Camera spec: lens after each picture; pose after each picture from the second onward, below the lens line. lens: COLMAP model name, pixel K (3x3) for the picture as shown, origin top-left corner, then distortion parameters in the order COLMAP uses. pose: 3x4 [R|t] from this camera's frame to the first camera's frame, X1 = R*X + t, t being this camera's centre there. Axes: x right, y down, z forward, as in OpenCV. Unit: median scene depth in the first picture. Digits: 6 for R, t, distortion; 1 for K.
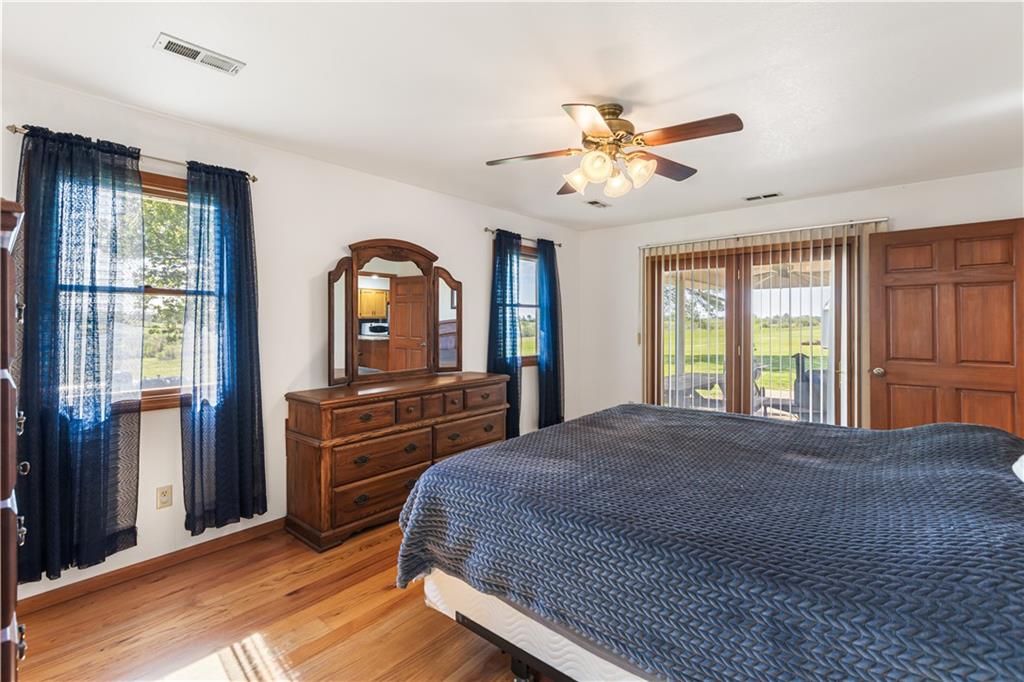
lens RADIAL K [[464.7, 0, 508.5], [0, 464.7, 320.2], [0, 0, 1]] dist [0.007021, -0.001456]
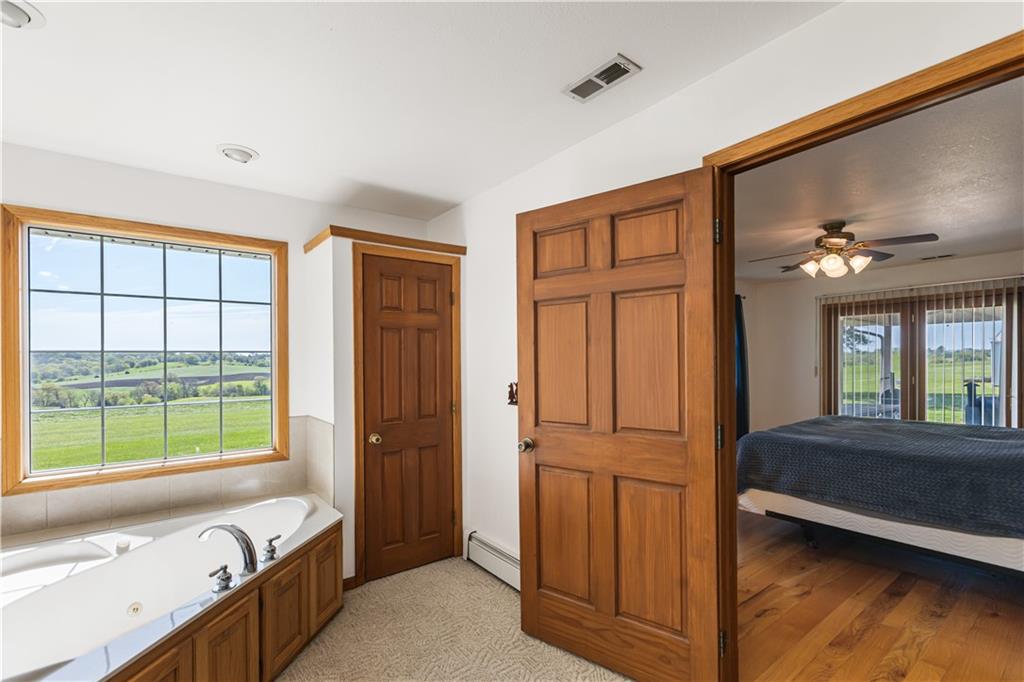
lens RADIAL K [[464.7, 0, 512.0], [0, 464.7, 362.1], [0, 0, 1]] dist [0.007021, -0.001456]
pose [[0.978813, -0.009777, -0.204523, -0.297644], [0.011161, 0.999922, 0.005615, -0.000349], [0.204452, -0.007778, 0.978846, -0.434438]]
